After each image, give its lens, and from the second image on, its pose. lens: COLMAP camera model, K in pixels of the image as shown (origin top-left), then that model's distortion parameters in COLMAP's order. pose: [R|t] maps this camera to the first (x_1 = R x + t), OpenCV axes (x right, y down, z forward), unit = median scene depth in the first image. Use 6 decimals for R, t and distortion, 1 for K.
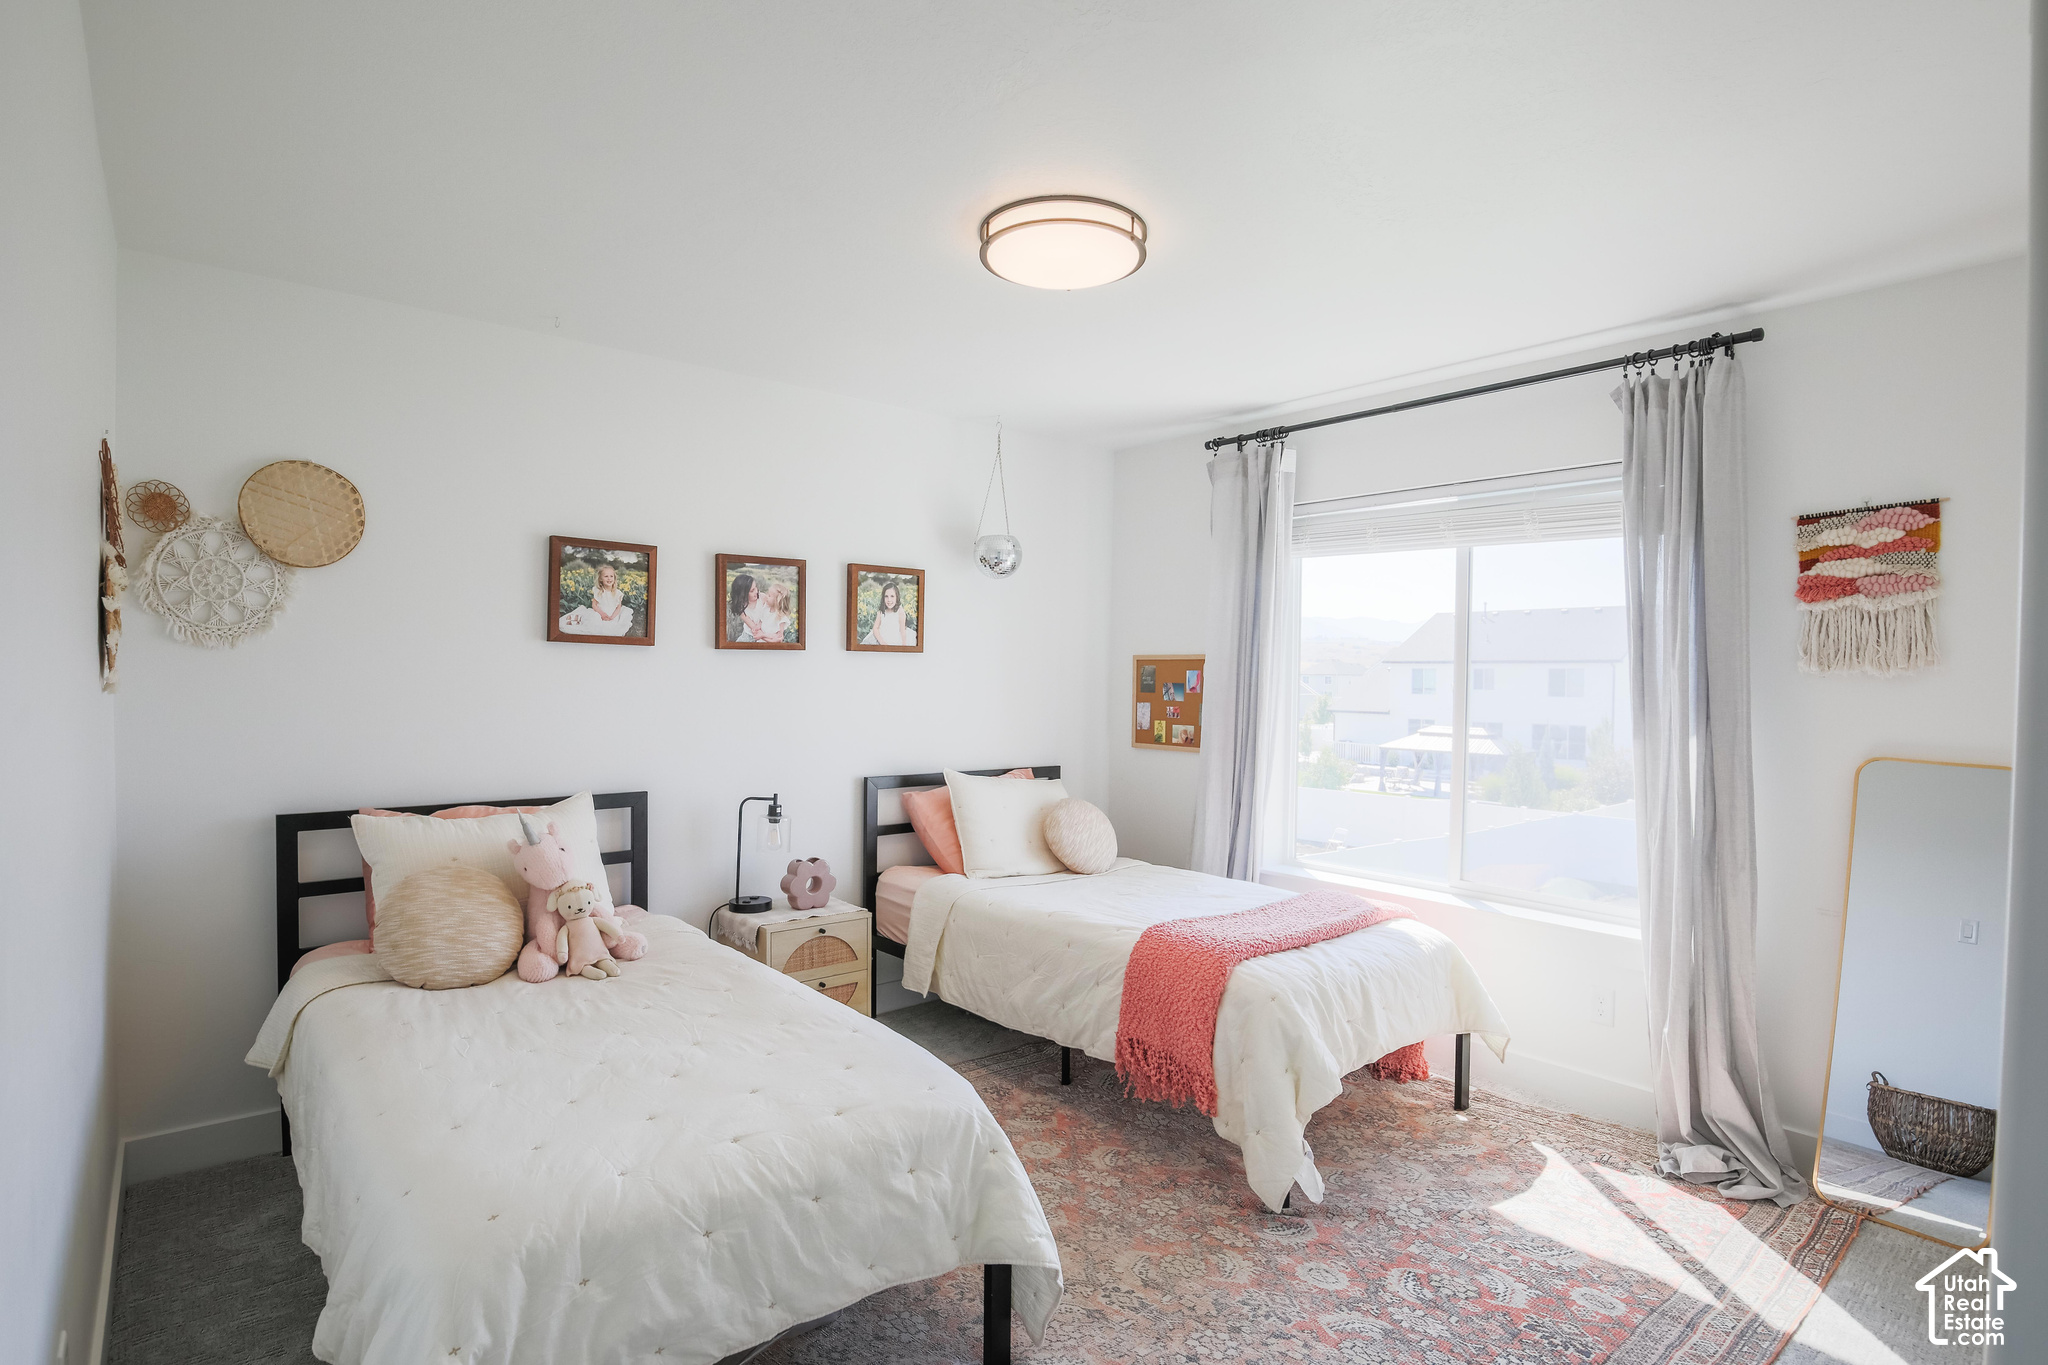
lens RADIAL K [[1003.0, 0, 1020.8], [0, 1003.0, 682.7], [0, 0, 1]] dist [-0.028893, -0.000342]
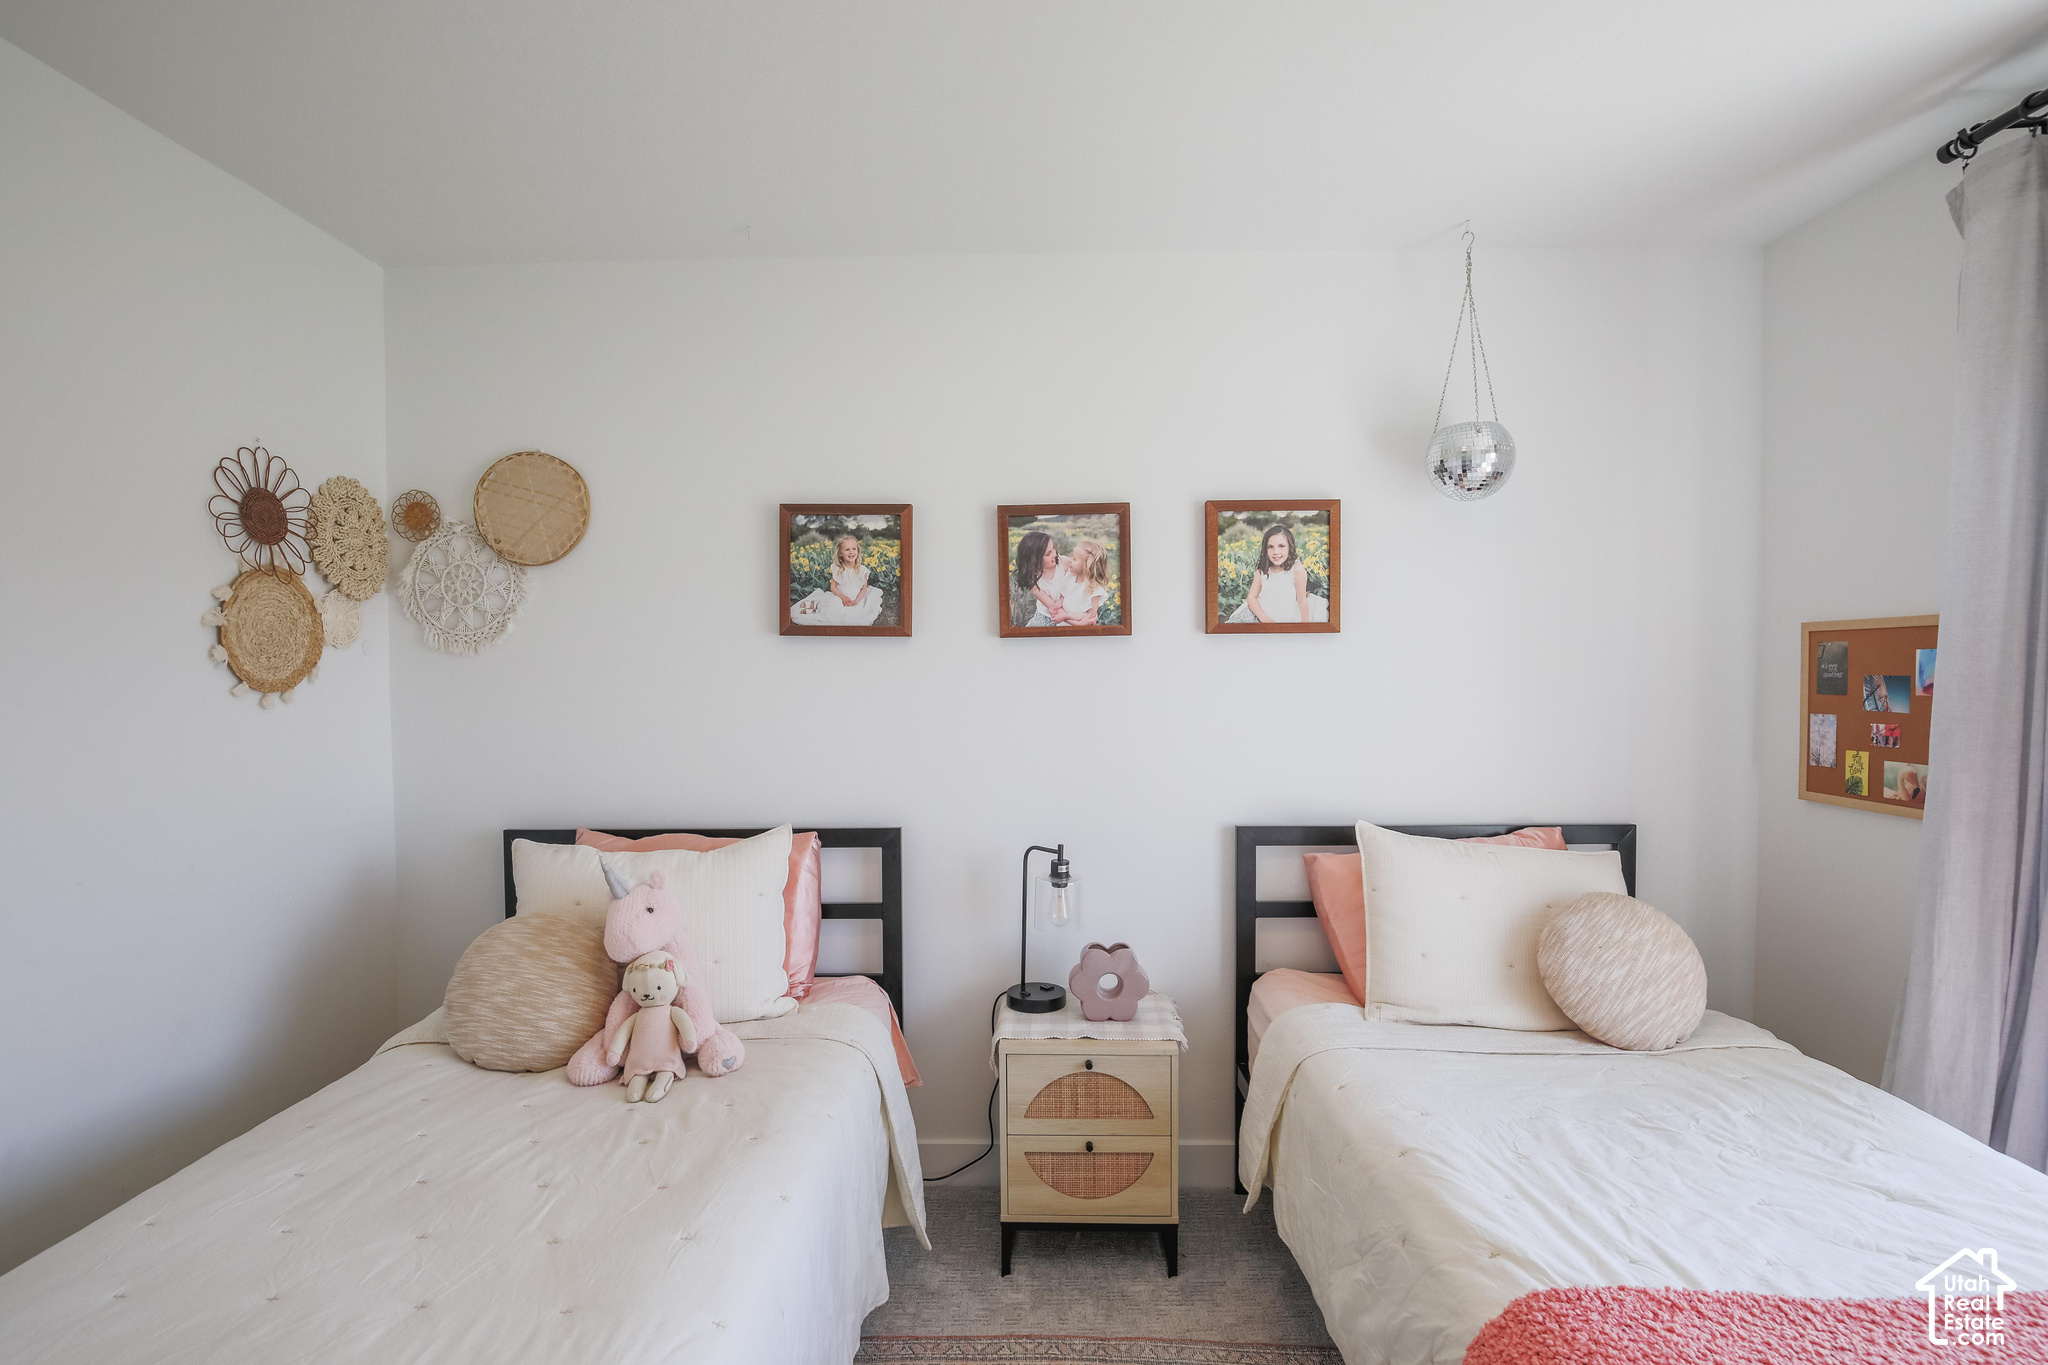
lens RADIAL K [[1003.0, 0, 1020.8], [0, 1003.0, 691.8], [0, 0, 1]] dist [-0.028893, -0.000342]
pose [[0.755653, -0.001949, -0.654969, 0.186200], [0.011382, 0.999884, 0.010156, -0.001638], [0.654873, -0.015129, 0.755587, 0.461790]]
